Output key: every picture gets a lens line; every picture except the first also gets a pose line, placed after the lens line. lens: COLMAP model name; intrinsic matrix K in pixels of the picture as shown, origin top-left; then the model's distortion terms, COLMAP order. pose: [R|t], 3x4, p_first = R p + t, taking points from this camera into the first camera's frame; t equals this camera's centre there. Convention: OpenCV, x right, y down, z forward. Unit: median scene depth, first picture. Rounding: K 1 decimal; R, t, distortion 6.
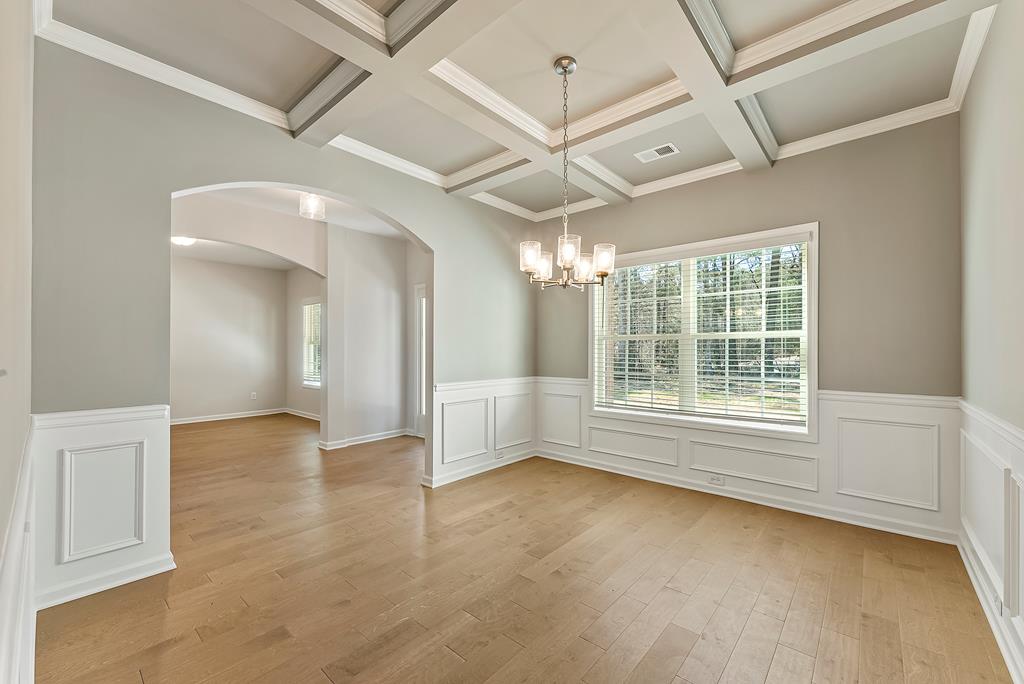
lens RADIAL K [[412.6, 0, 517.1], [0, 412.6, 341.5], [0, 0, 1]] dist [0.000499, 0.000139]
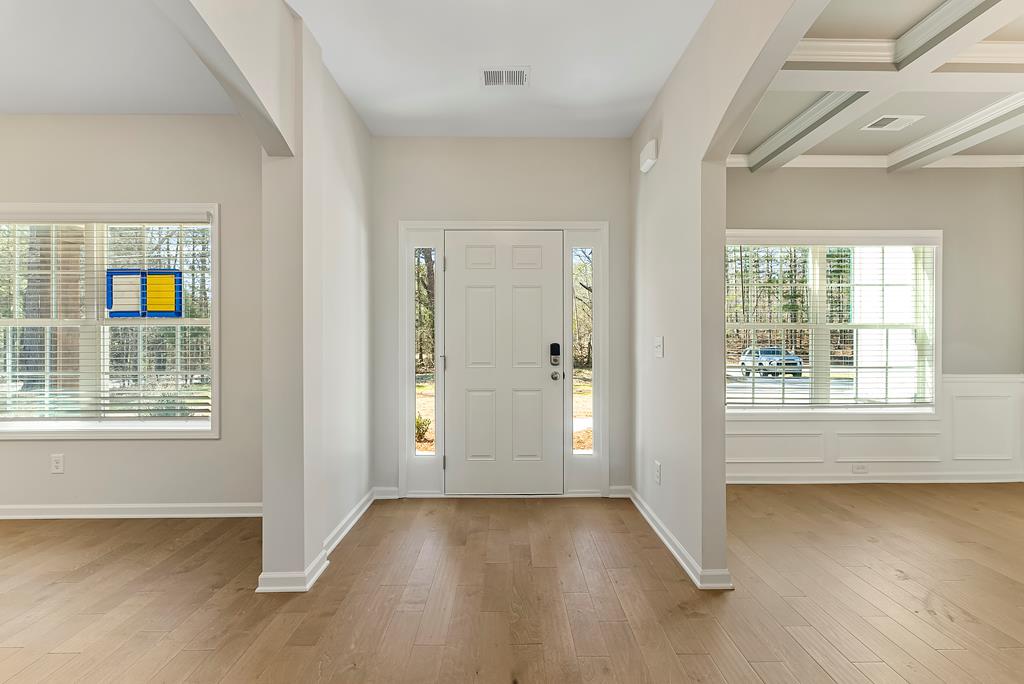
lens RADIAL K [[412.6, 0, 517.1], [0, 412.6, 341.5], [0, 0, 1]] dist [0.000499, 0.000139]
pose [[0.742290, -0.000585, 0.670079, -0.777436], [-0.012792, 0.999805, 0.015044, 0.018127], [-0.669957, -0.019738, 0.742137, 0.775022]]
